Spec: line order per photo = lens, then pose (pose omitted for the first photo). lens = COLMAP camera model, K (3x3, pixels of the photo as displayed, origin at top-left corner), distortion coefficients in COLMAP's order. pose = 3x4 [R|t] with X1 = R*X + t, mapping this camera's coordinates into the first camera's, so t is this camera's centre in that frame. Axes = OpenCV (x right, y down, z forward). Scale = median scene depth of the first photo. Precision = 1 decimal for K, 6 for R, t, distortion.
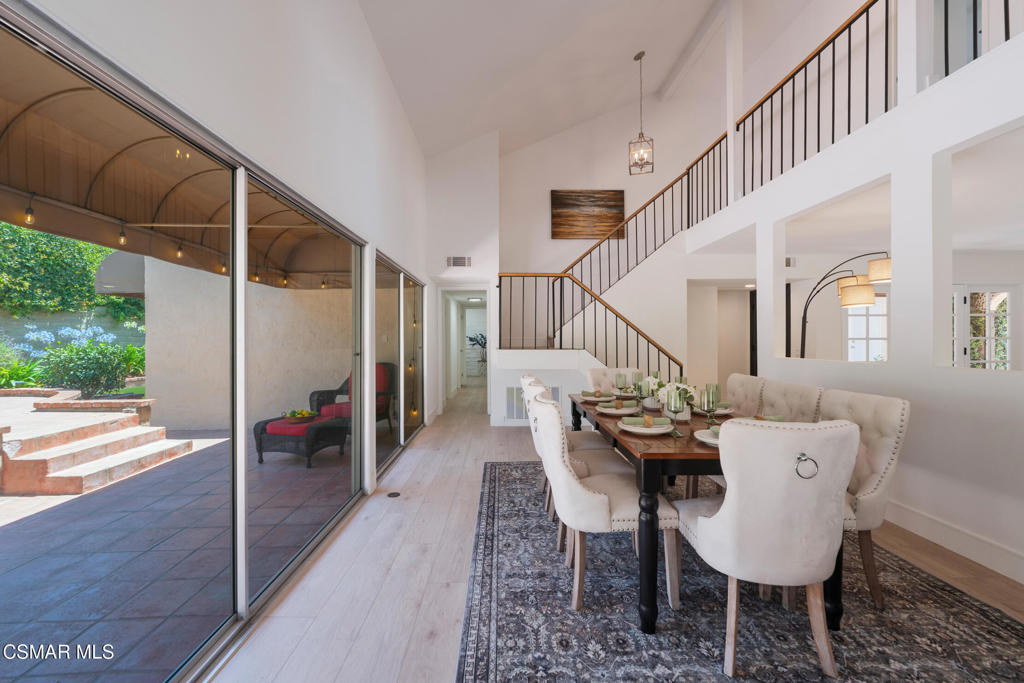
lens RADIAL K [[415.3, 0, 497.7], [0, 415.3, 347.6], [0, 0, 1]] dist [-0.003528, -0.000484]
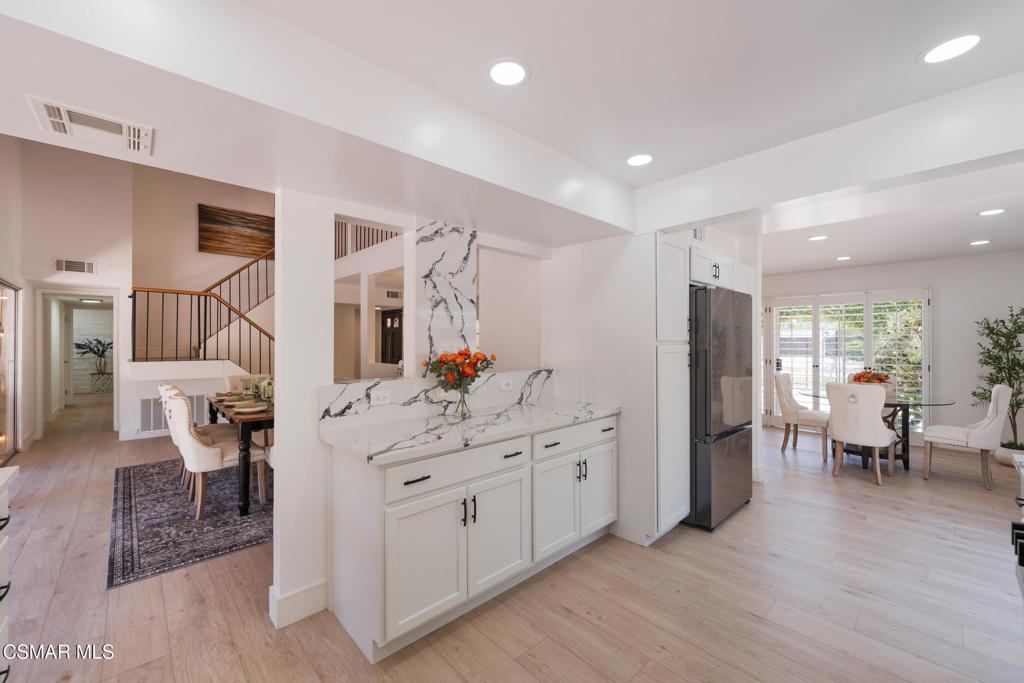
lens RADIAL K [[415.3, 0, 492.0], [0, 415.3, 341.6], [0, 0, 1]] dist [-0.003528, -0.000484]
pose [[0.745594, 0.005324, 0.666379, -0.016080], [0.010593, 0.999747, -0.019840, -0.015924], [-0.666316, 0.021852, 0.745349, -0.355668]]
